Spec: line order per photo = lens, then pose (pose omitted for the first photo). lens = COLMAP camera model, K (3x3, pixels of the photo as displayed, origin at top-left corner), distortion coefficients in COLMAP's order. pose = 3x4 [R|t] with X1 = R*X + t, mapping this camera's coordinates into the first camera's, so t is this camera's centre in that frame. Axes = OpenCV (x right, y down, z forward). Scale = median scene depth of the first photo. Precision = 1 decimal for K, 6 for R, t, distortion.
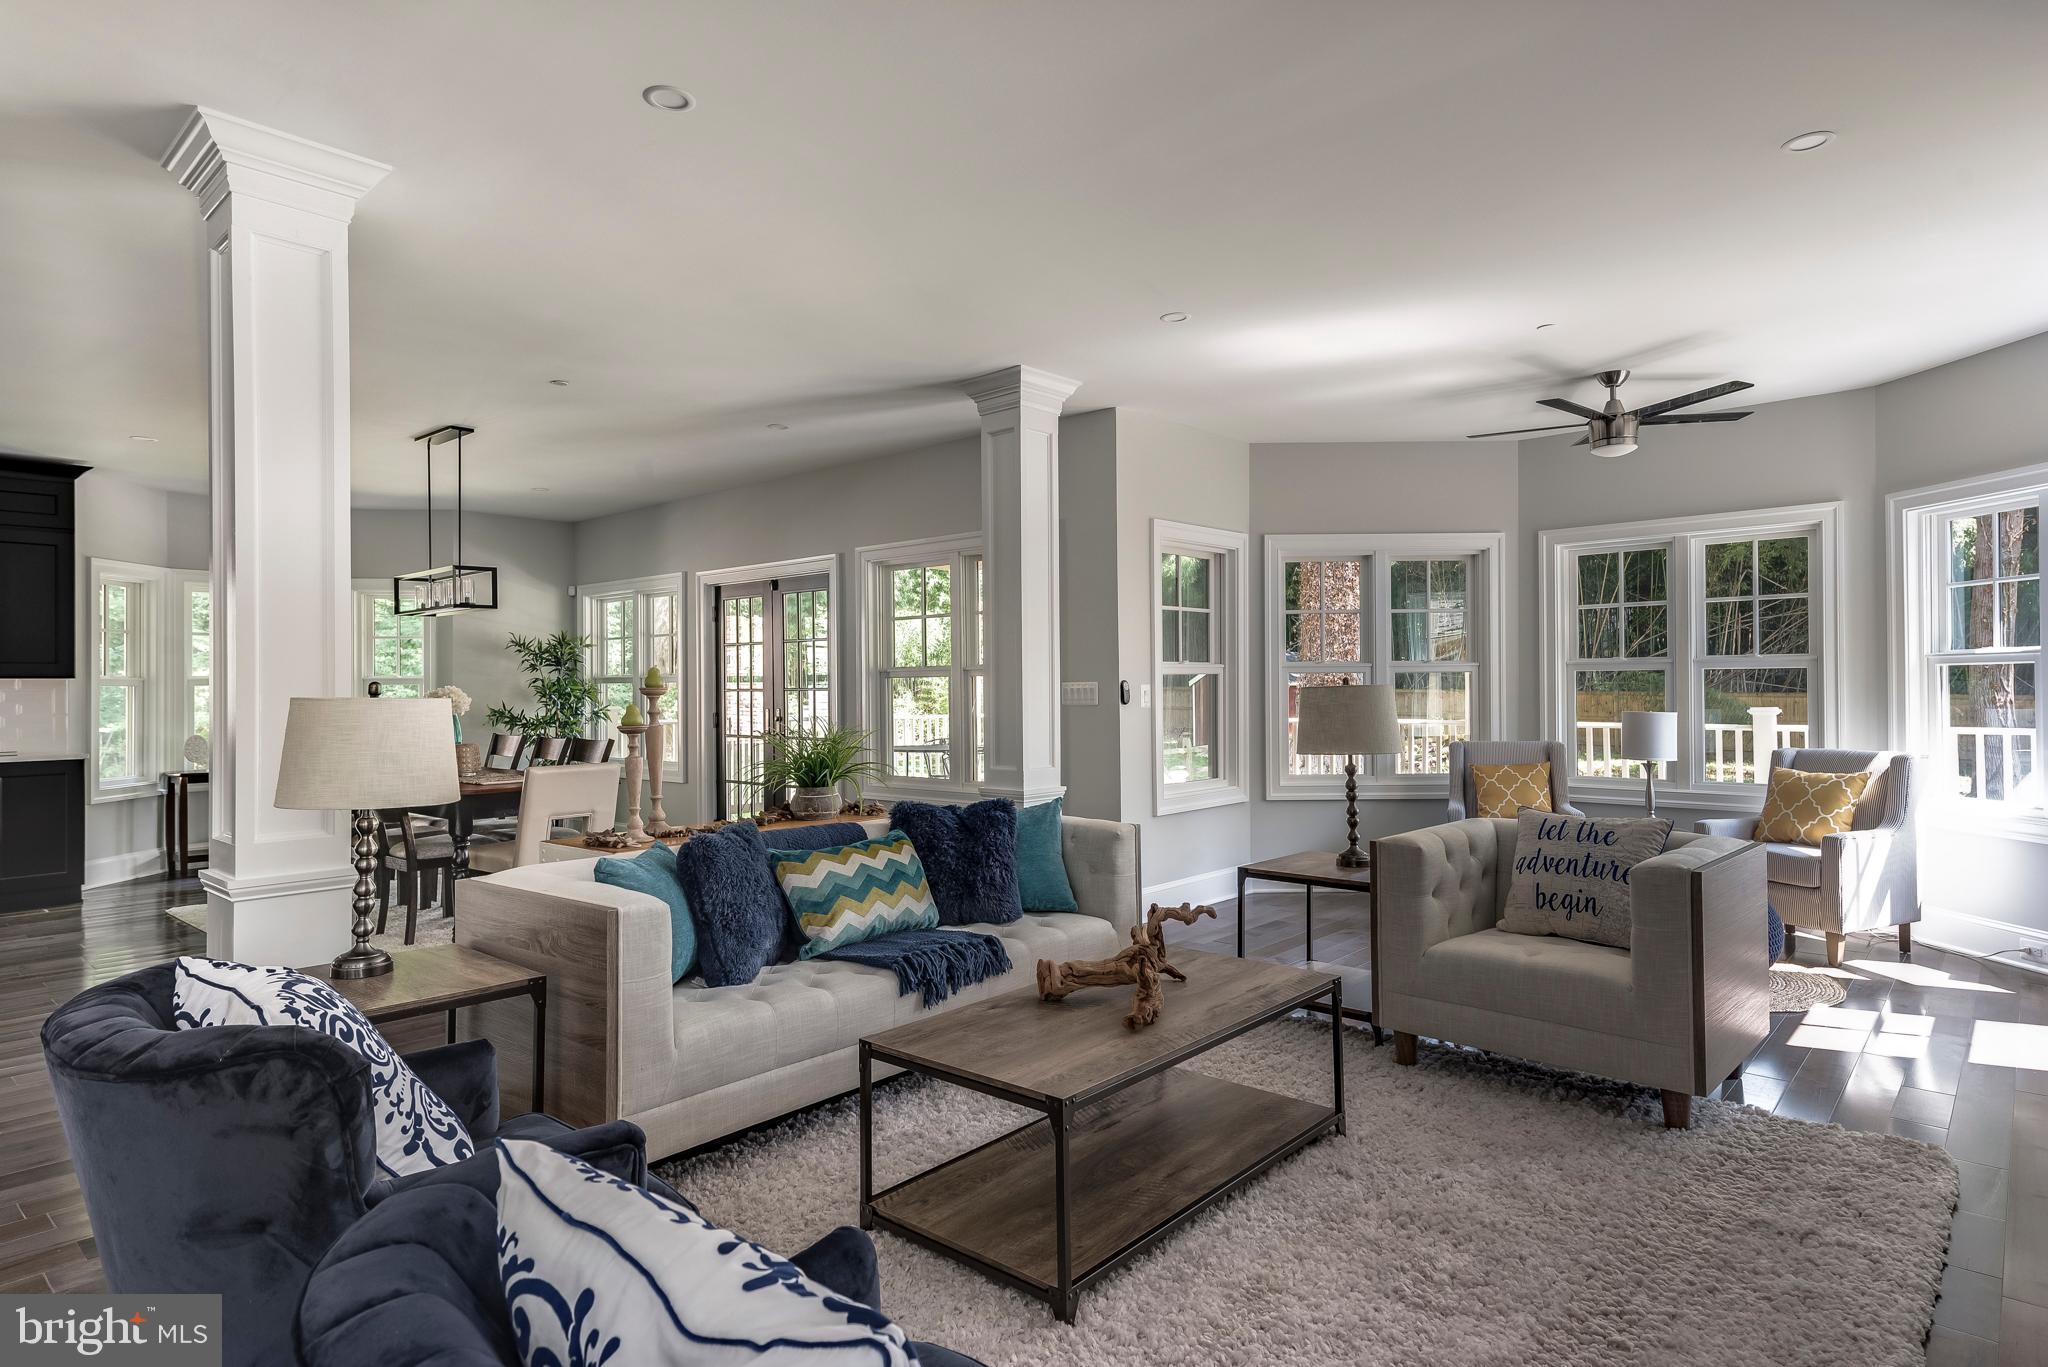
lens RADIAL K [[1138.8, 0, 953.4], [0, 1138.8, 682.9], [0, 0, 1]] dist [0.006368, 0.001300]
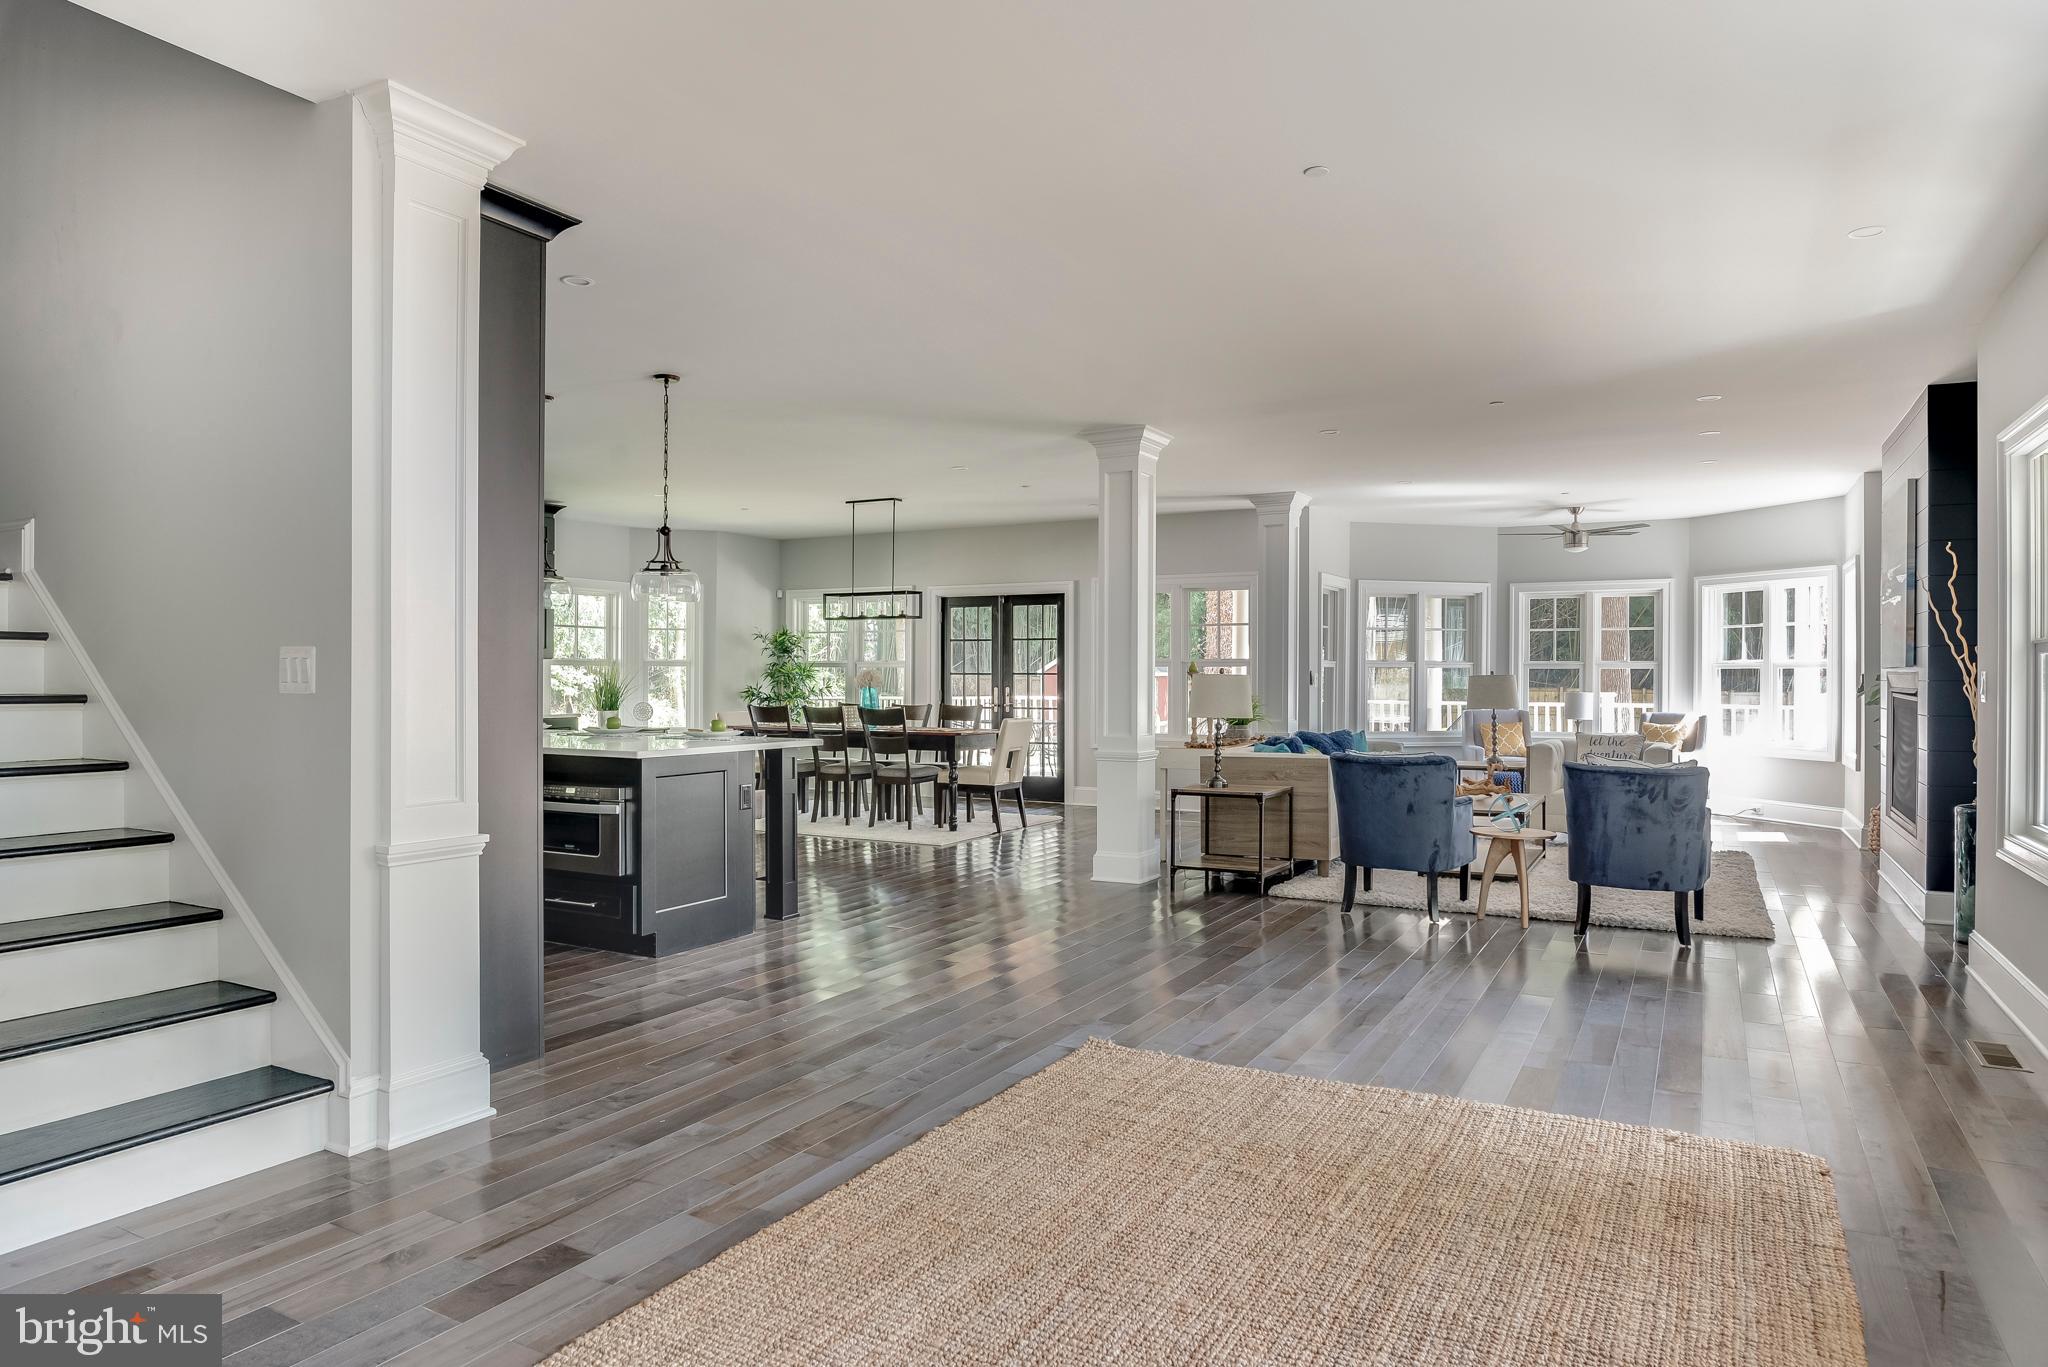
lens RADIAL K [[1290.8, 0, 1024.0], [0, 1290.8, 683.5], [0, 0, 1]] dist [-0.001457, -0.004159]
pose [[0.962902, 0.007965, 0.269735, -0.775567], [-0.010491, 0.999914, 0.007923, 0.004968], [-0.269649, -0.010458, 0.962902, -0.709076]]
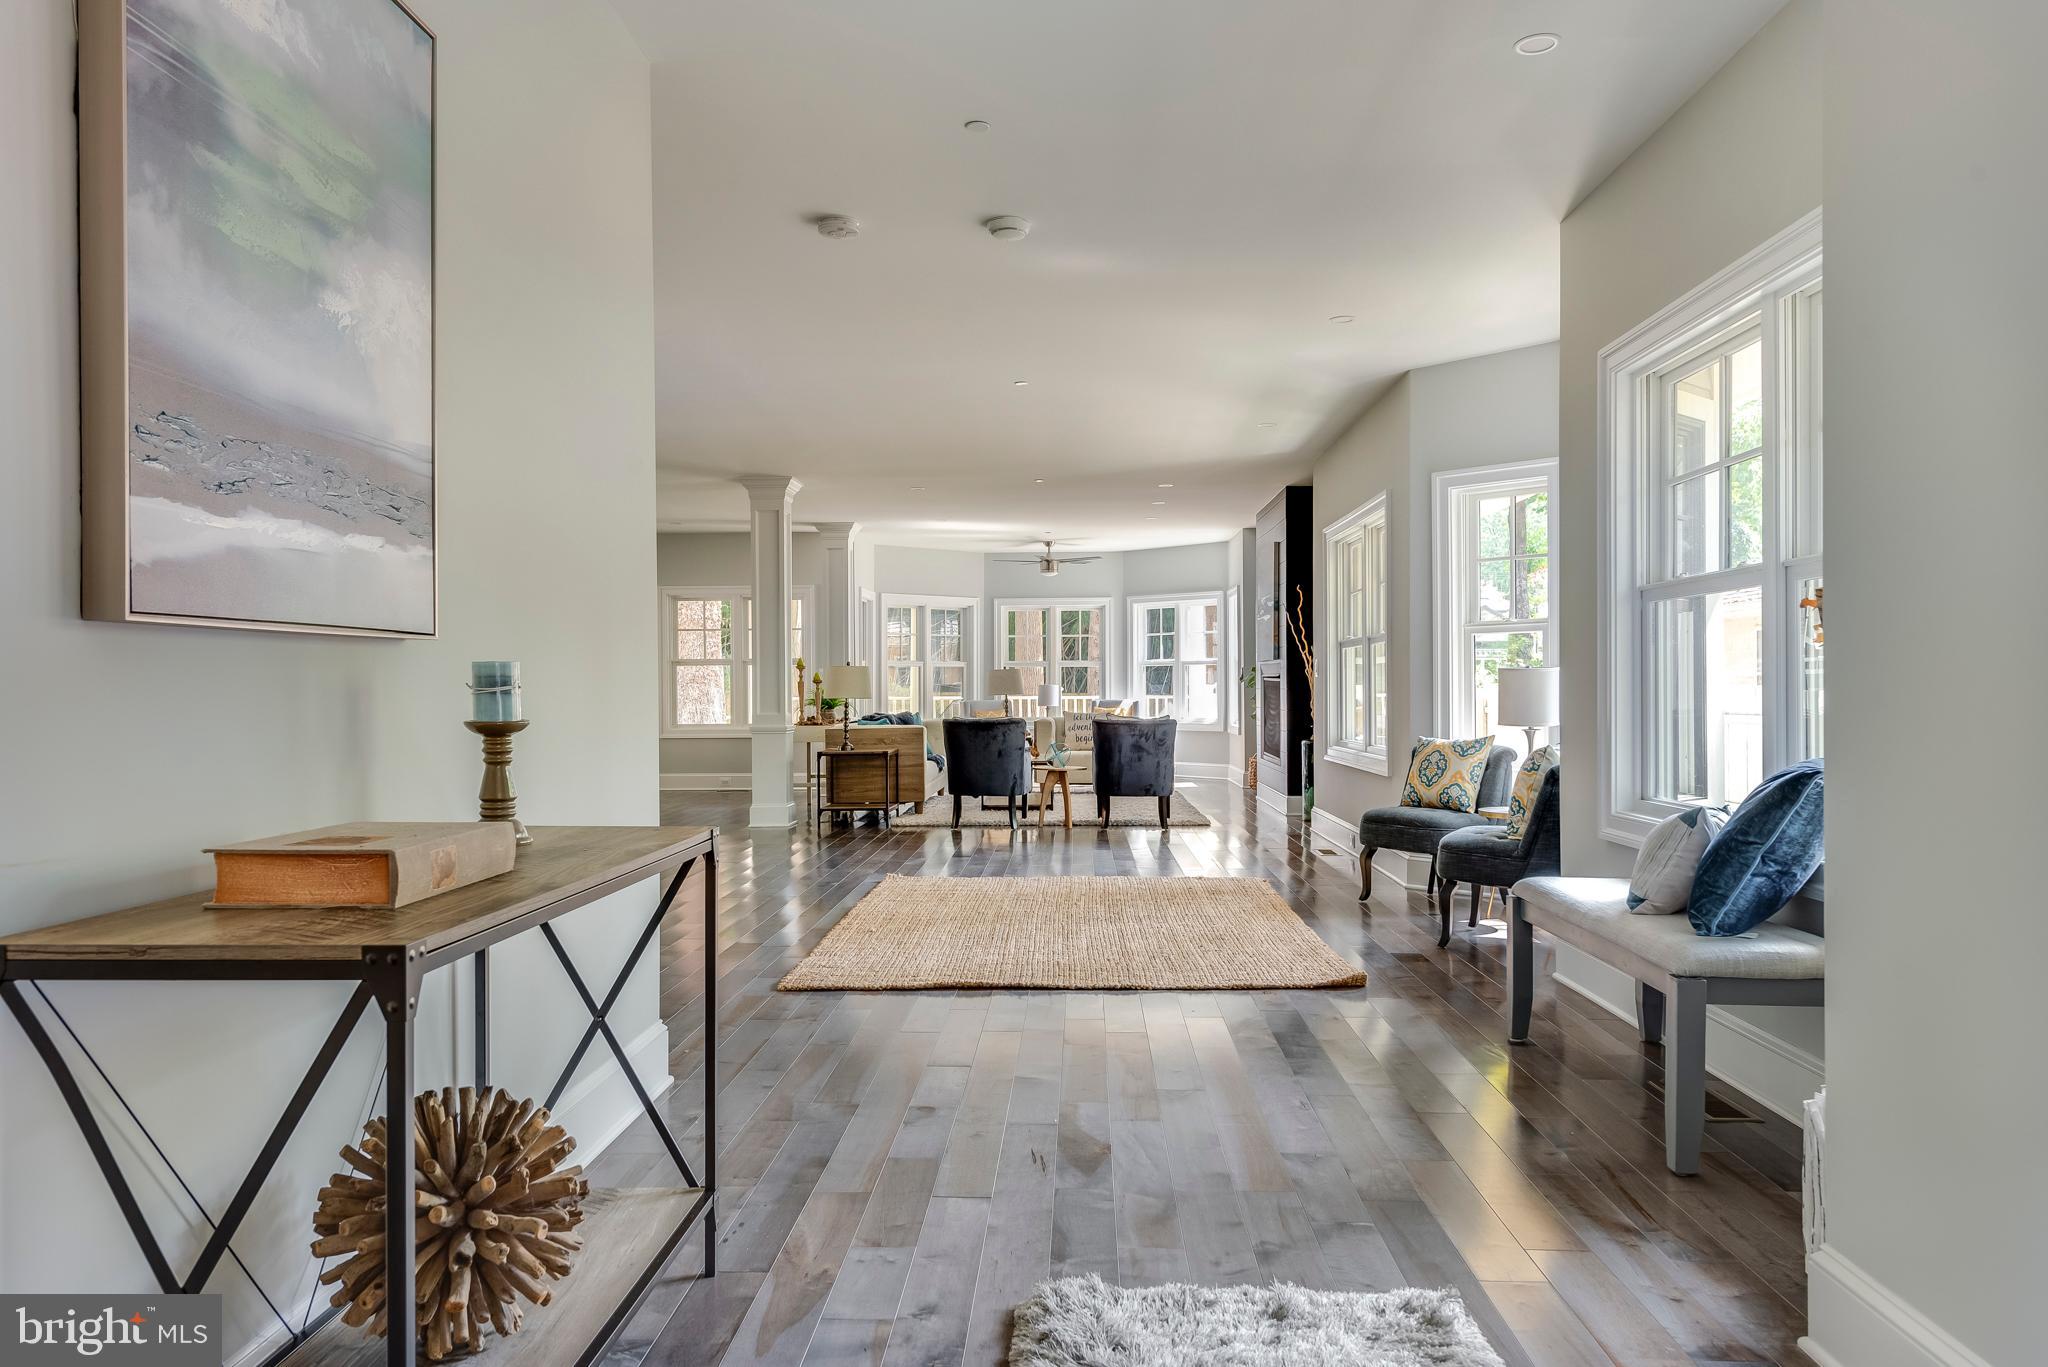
lens RADIAL K [[1423.1, 0, 1018.8], [0, 1423.1, 697.8], [0, 0, 1]] dist [0.354394, -0.001364]
pose [[0.753477, -0.002593, 0.657469, -1.321763], [-0.002959, 0.999969, 0.007335, 0.030681], [-0.657467, -0.007472, 0.753446, -1.114700]]
